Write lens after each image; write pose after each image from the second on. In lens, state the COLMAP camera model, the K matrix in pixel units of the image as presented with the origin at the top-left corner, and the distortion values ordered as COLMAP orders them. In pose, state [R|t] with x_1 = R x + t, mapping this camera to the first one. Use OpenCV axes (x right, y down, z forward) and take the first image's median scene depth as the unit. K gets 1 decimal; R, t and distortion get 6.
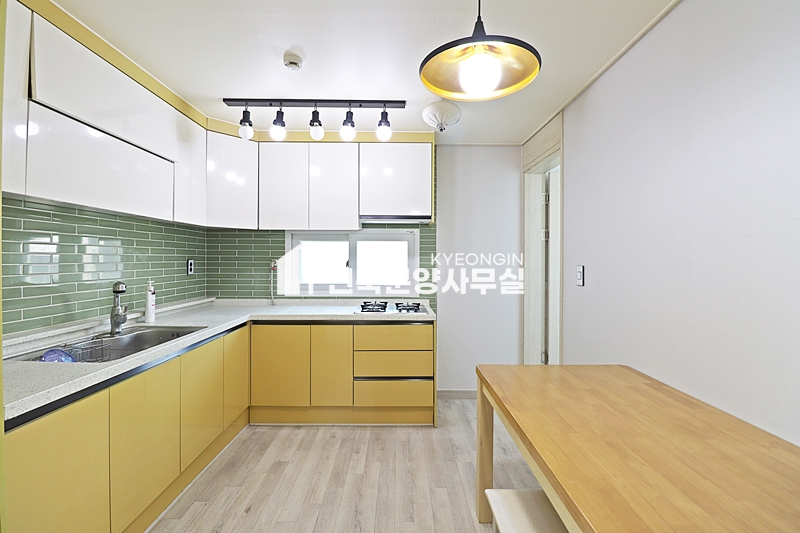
lens RADIAL K [[370.1, 0, 398.5], [0, 370.1, 256.8], [0, 0, 1]] dist [-0.031874, -0.000181]
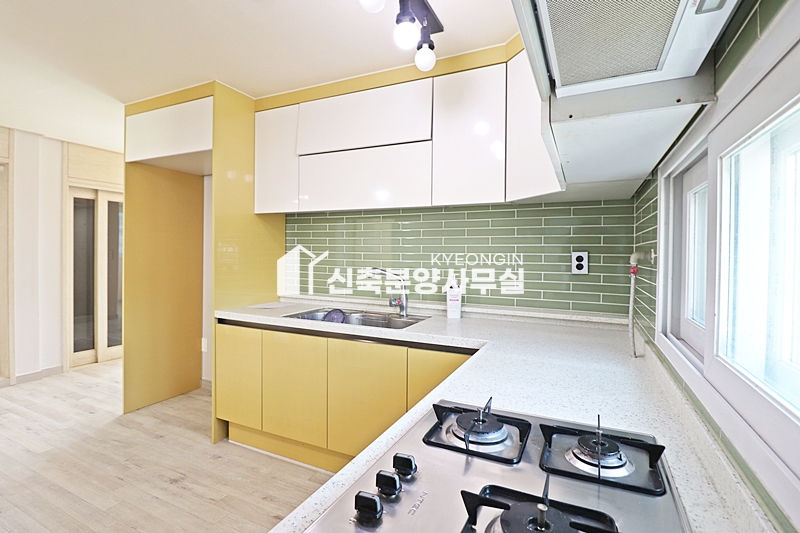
lens RADIAL K [[388.1, 0, 402.0], [0, 388.1, 262.9], [0, 0, 1]] dist [0.000452, 0.000300]
pose [[-0.437101, 0.000195, -0.899413, 0.202976], [-0.007496, 0.999964, 0.003860, 0.029084], [0.899381, 0.008430, -0.437084, 1.050420]]
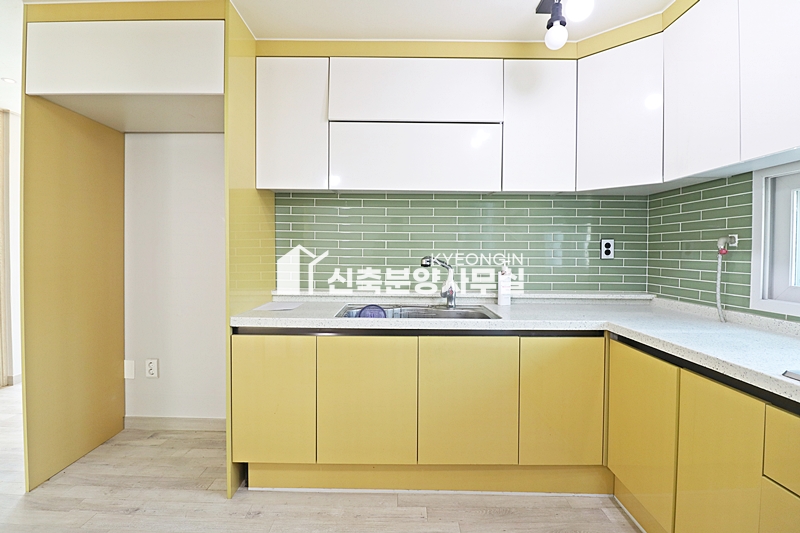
lens RADIAL K [[376.0, 0, 396.9], [0, 376.0, 260.5], [0, 0, 1]] dist [0.017286, -0.018551]
pose [[-0.005818, 0.028427, -0.999579, 0.218236], [0.003307, 0.999591, 0.028408, 0.029374], [0.999978, -0.003140, -0.005910, 0.590128]]
